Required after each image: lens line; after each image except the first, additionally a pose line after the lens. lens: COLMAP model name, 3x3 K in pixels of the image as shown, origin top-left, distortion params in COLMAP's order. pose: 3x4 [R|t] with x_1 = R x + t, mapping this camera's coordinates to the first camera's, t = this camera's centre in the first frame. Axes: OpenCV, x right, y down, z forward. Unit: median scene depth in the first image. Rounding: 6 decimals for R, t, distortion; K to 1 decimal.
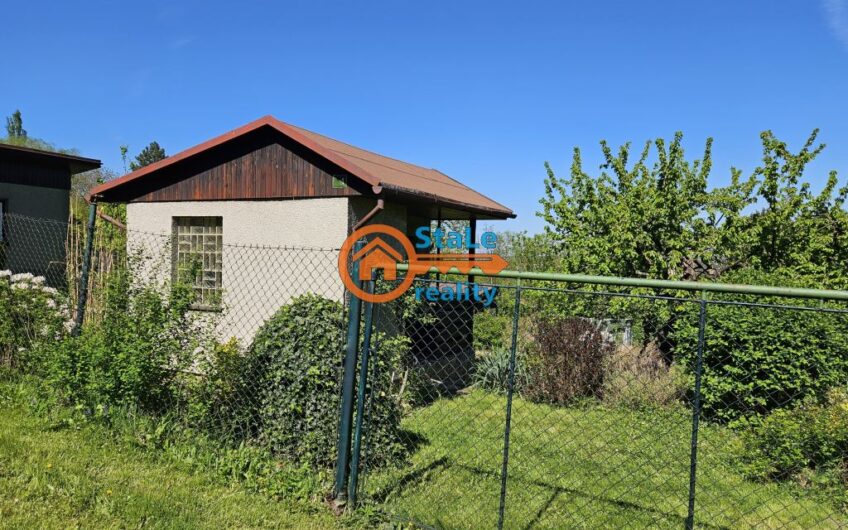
lens RADIAL K [[538.5, 0, 424.0], [0, 538.5, 265.0], [0, 0, 1]] dist [0.001702, 0.000258]
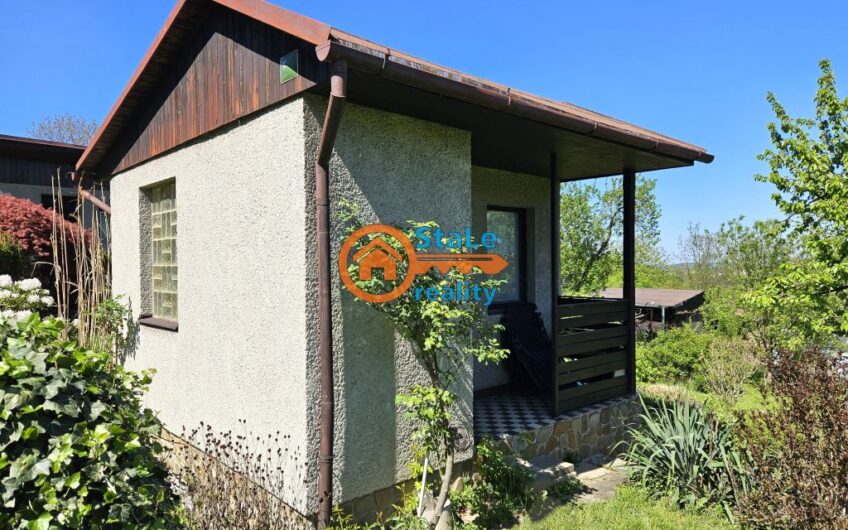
lens RADIAL K [[548.3, 0, 424.0], [0, 548.3, 265.0], [0, 0, 1]] dist [0.000465, -0.001035]
pose [[0.940861, -0.030845, -0.337385, 0.078062], [0.024131, 0.999419, -0.024078, 0.025355], [0.337932, 0.014513, 0.941059, 0.366886]]
